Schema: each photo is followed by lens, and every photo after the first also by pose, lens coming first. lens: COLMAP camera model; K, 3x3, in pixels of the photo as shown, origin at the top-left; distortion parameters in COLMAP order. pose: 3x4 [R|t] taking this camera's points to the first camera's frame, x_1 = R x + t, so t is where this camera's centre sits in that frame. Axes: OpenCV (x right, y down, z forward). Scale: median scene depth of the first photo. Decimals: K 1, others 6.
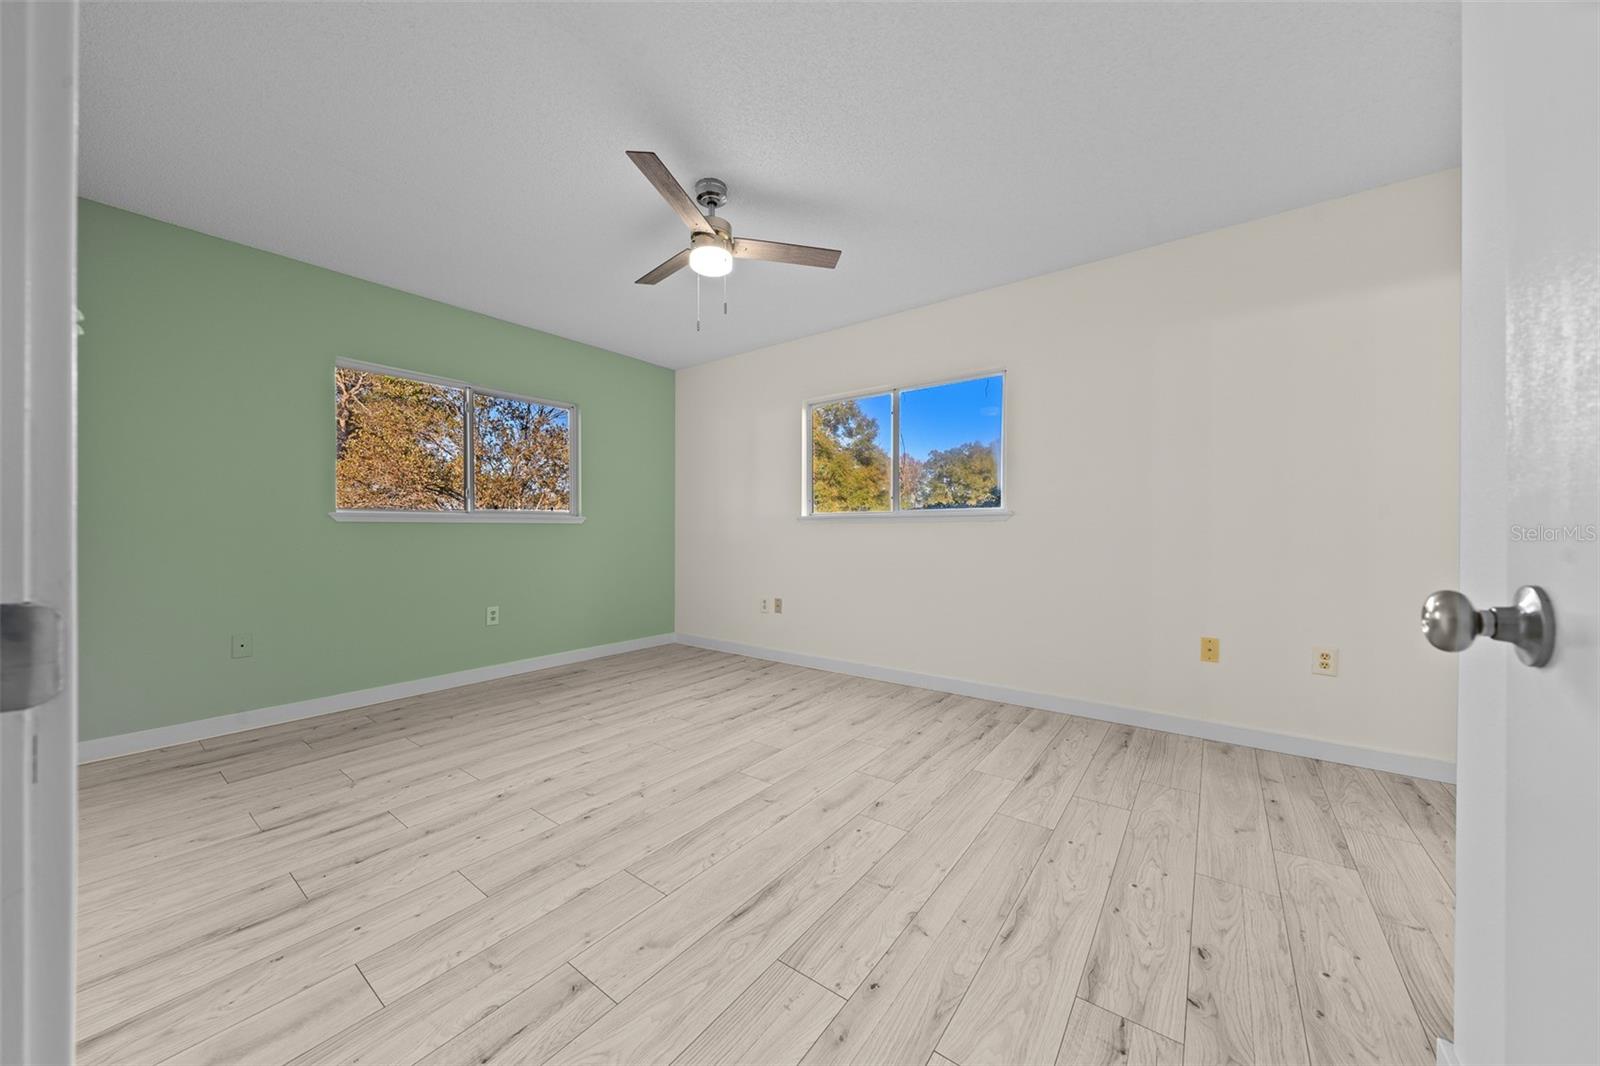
lens RADIAL K [[551.8, 0, 800.0], [0, 551.8, 533.0], [0, 0, 1]] dist [-0.001954, -0.000100]
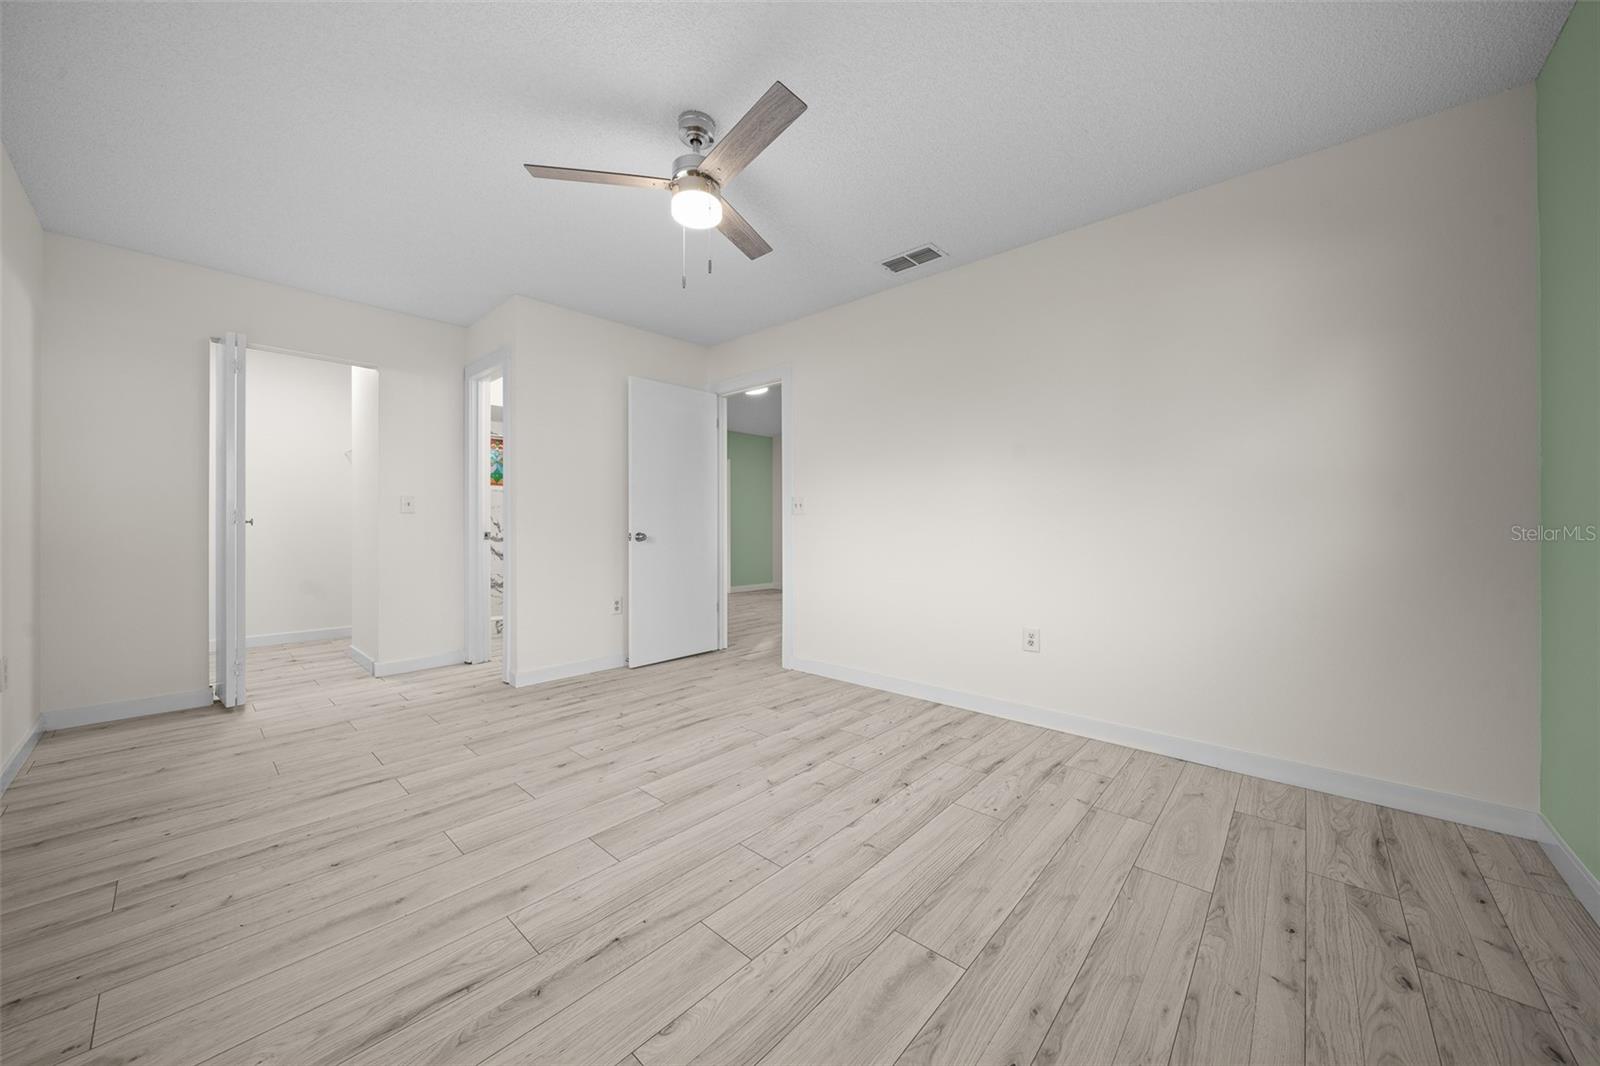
lens RADIAL K [[551.8, 0, 800.0], [0, 551.8, 533.0], [0, 0, 1]] dist [-0.001954, -0.000100]
pose [[-0.995168, -0.002396, 0.098158, -0.441200], [-0.000794, 0.999866, 0.016359, -0.006248], [-0.098184, 0.016202, -0.995036, 1.999426]]
